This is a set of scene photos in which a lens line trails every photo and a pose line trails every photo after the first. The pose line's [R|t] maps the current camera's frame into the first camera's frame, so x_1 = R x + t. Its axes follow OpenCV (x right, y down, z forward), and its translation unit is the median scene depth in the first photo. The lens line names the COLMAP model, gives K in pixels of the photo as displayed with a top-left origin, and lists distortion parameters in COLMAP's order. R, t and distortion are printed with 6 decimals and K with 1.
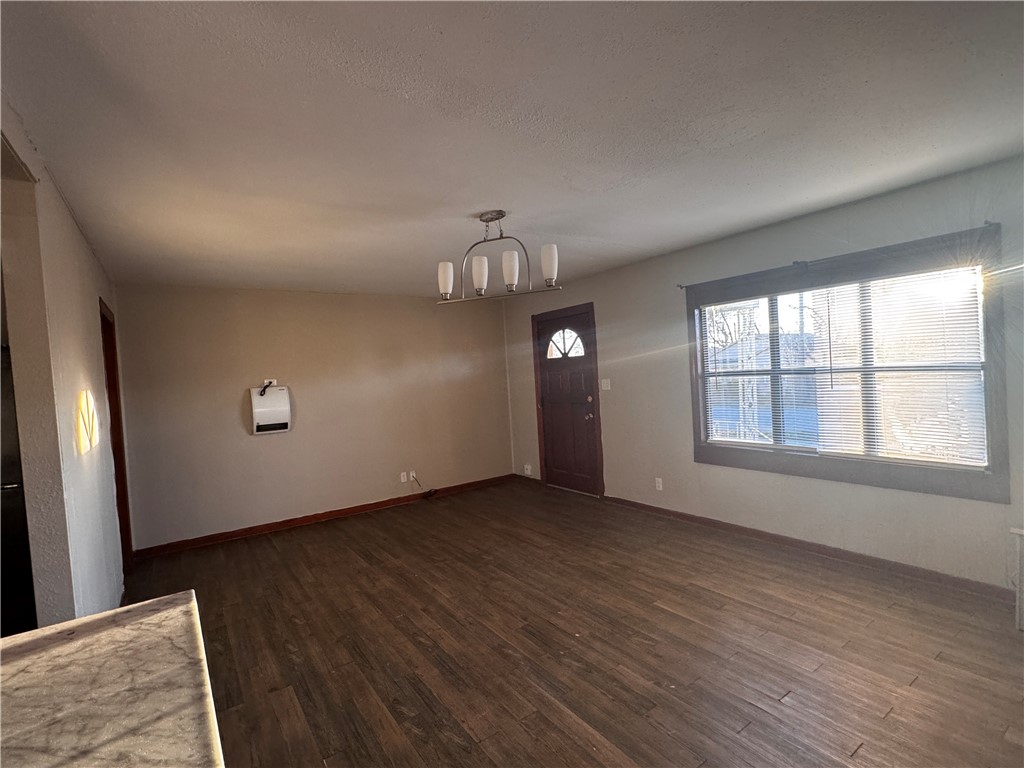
lens RADIAL K [[497.1, 0, 511.2], [0, 497.1, 387.0], [0, 0, 1]] dist [0.000498, 0.000110]
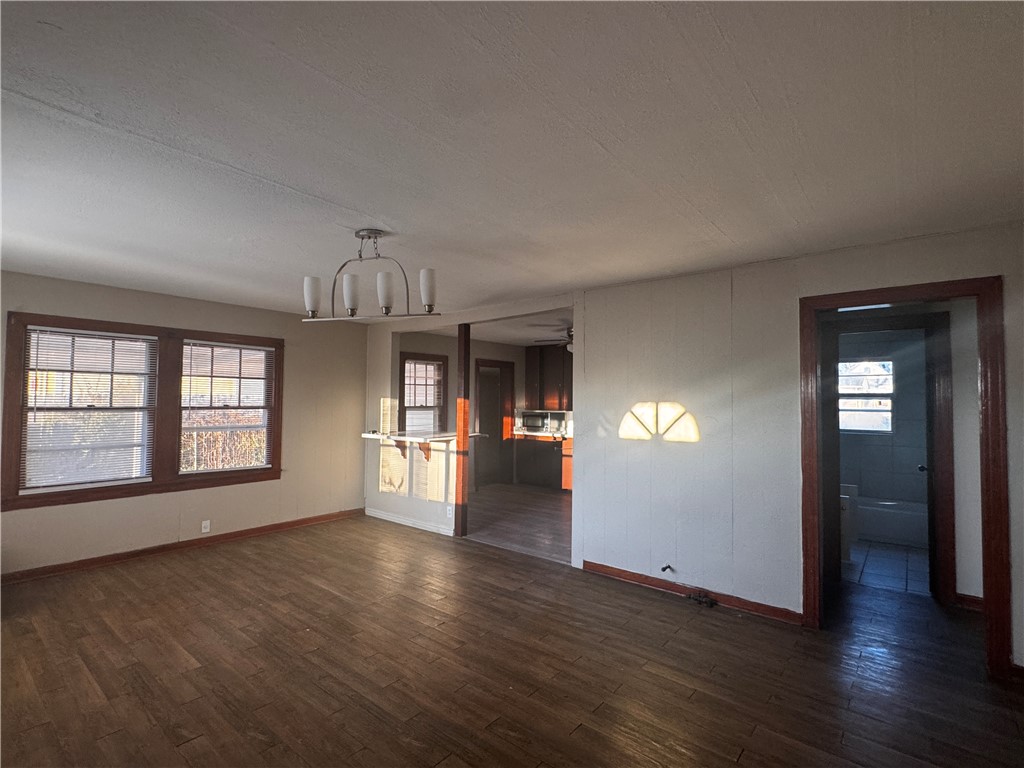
lens RADIAL K [[497.1, 0, 511.2], [0, 497.1, 387.0], [0, 0, 1]] dist [0.000498, 0.000110]
pose [[-0.961283, 0.041497, -0.272420, -0.024598], [0.038644, 0.999128, 0.015832, -0.053798], [0.272839, 0.004692, -0.962048, 1.897578]]
